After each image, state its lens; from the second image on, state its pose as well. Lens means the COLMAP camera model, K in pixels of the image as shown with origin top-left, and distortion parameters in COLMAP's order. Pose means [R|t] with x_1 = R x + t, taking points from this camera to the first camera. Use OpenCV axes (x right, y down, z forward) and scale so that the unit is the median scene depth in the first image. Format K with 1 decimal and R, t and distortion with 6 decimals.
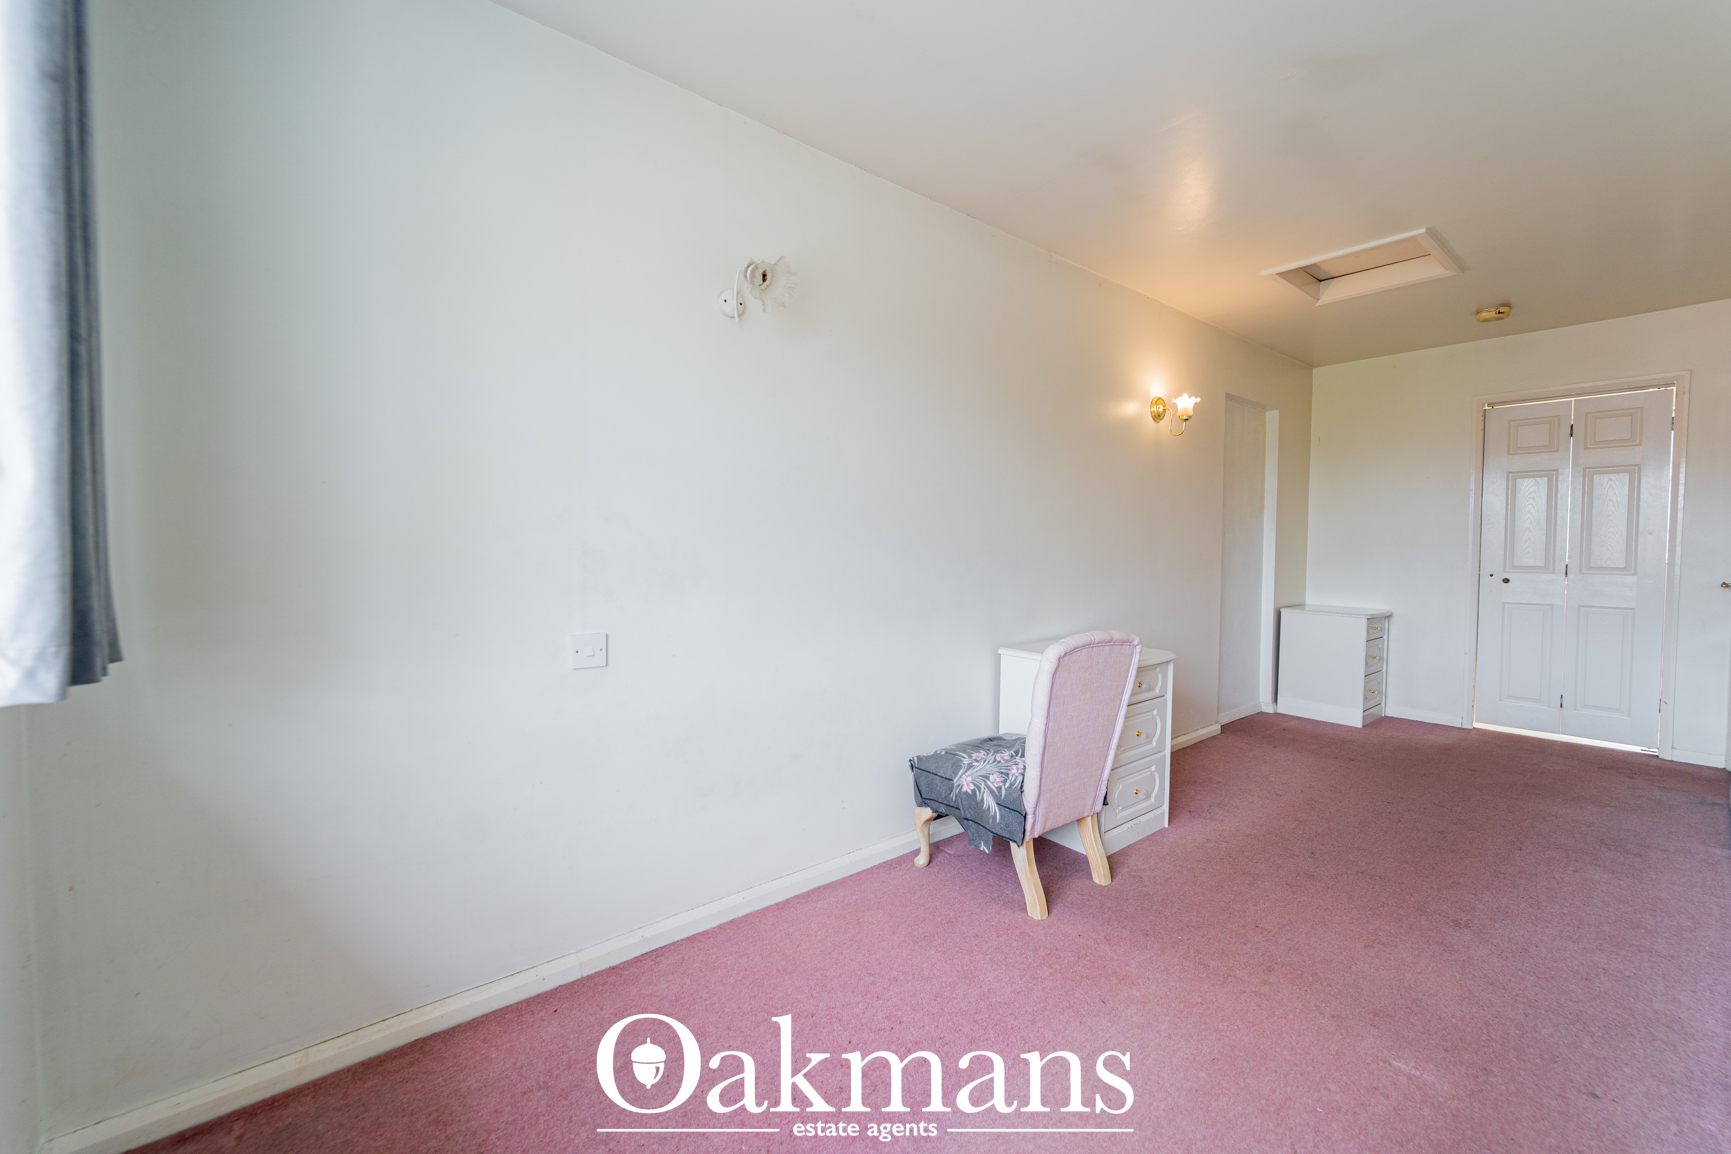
lens RADIAL K [[716.9, 0, 868.2], [0, 716.9, 569.0], [0, 0, 1]] dist [-0.001021, -0.000969]
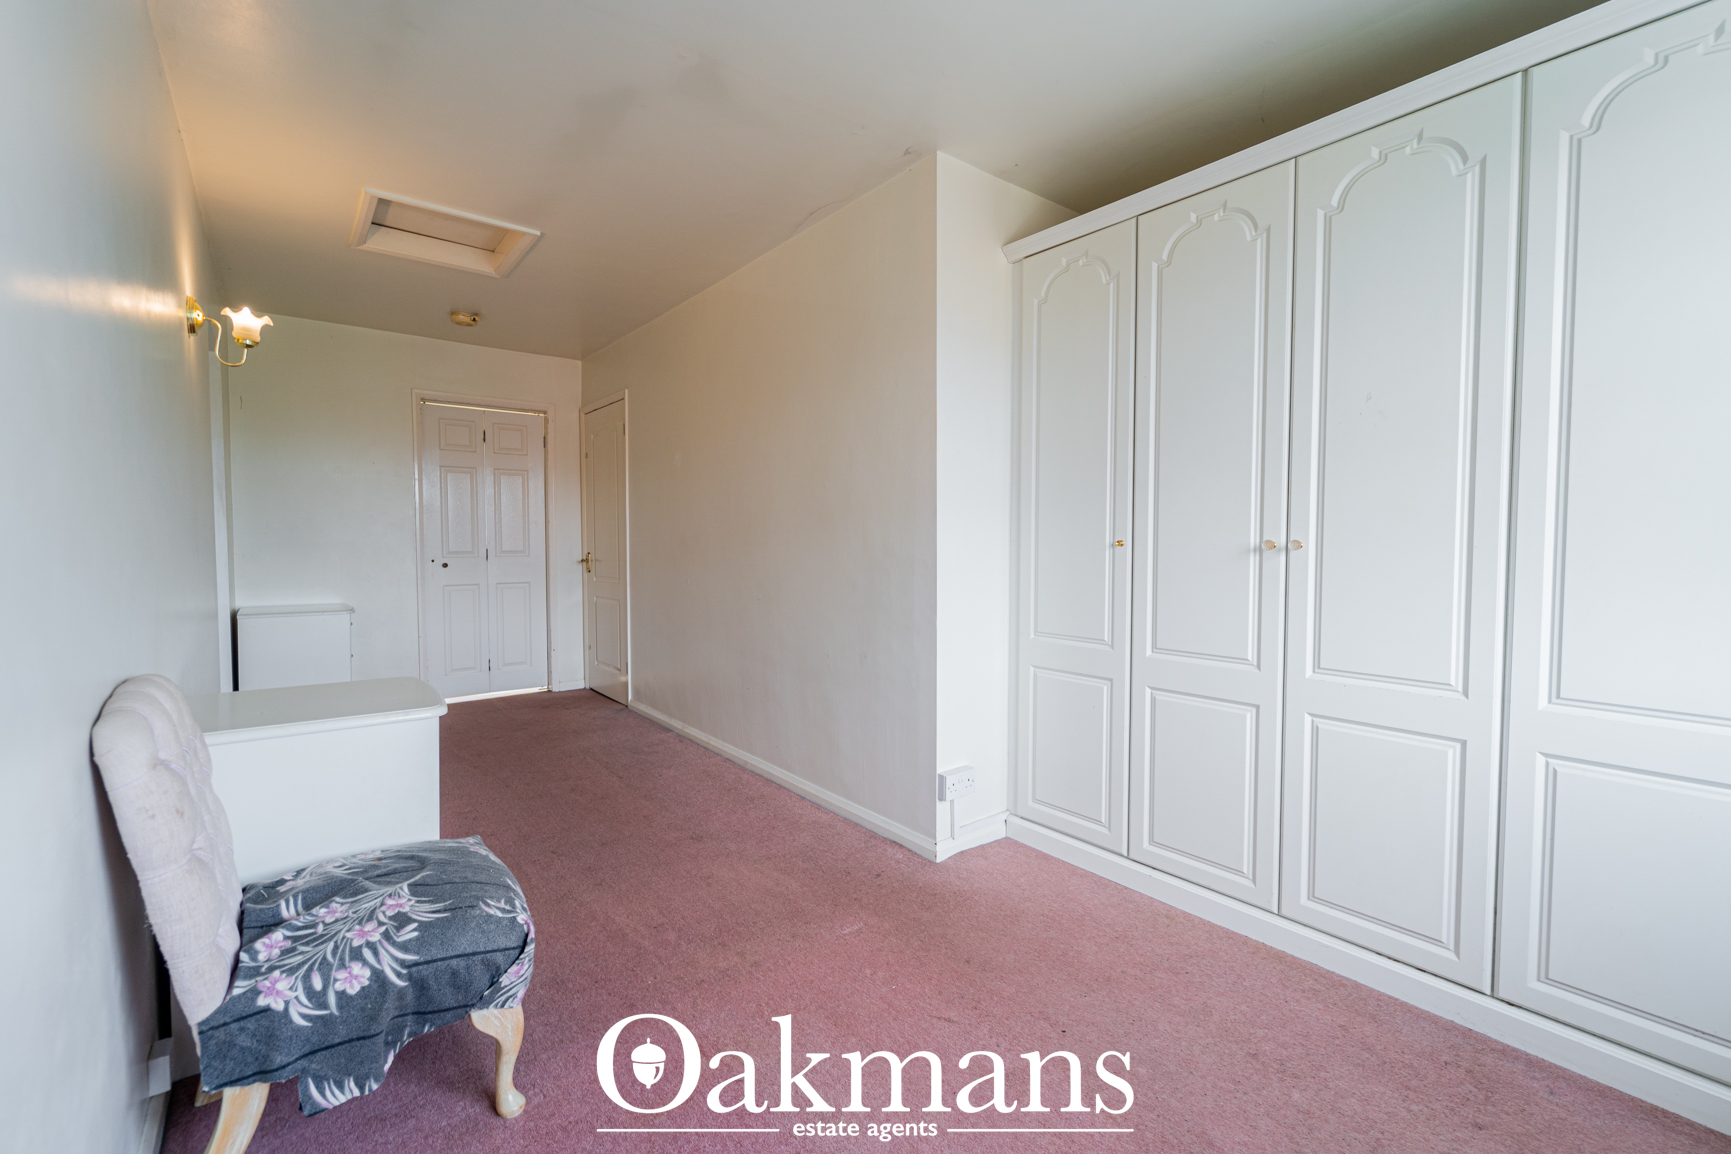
lens RADIAL K [[716.9, 0, 868.2], [0, 716.9, 569.0], [0, 0, 1]] dist [-0.001021, -0.000969]
pose [[0.016691, -0.048378, 0.998690, -0.235000], [0.033789, 0.998286, 0.047793, -0.010537], [-0.999290, 0.032947, 0.018297, 0.411151]]
